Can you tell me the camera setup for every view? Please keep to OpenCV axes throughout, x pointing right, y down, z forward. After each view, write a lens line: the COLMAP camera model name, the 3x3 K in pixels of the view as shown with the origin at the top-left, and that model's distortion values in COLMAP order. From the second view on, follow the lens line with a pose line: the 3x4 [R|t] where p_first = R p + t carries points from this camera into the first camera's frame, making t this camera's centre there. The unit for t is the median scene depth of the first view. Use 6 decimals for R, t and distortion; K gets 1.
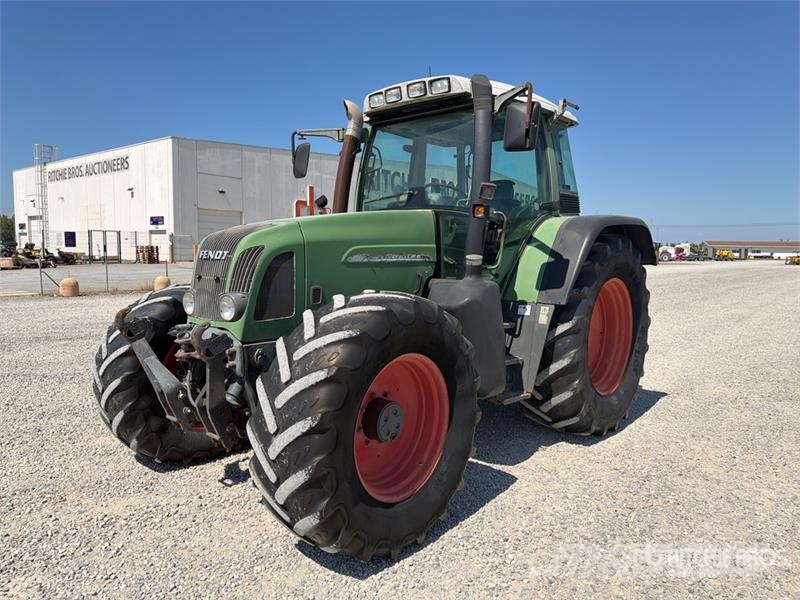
lens RADIAL K [[567.6, 0, 396.5], [0, 567.6, 312.9], [0, 0, 1]] dist [0.065686, -0.077802]
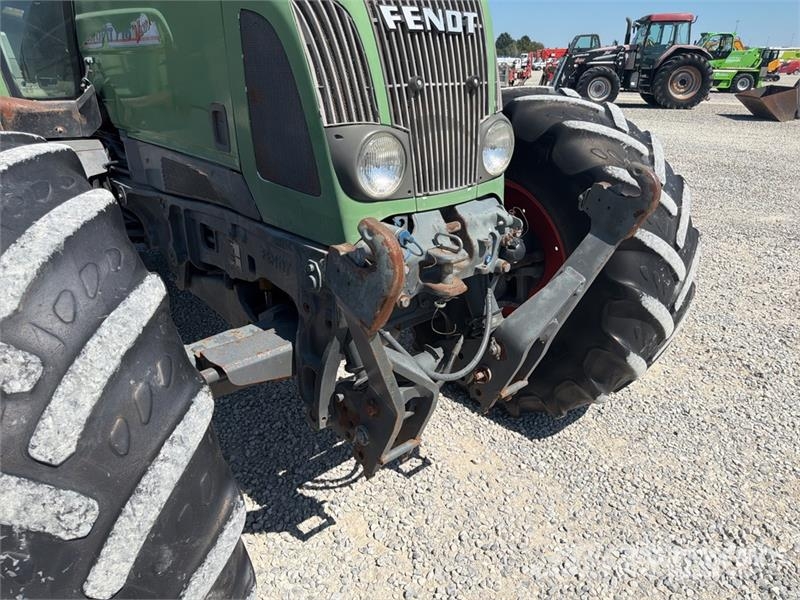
lens RADIAL K [[567.6, 0, 382.4], [0, 567.6, 303.0], [0, 0, 1]] dist [0.065686, -0.077802]
pose [[0.128688, -0.399279, 0.907753, -0.565691], [0.108216, 0.915552, 0.387368, -0.060551], [-0.985763, 0.048383, 0.161029, 0.733728]]
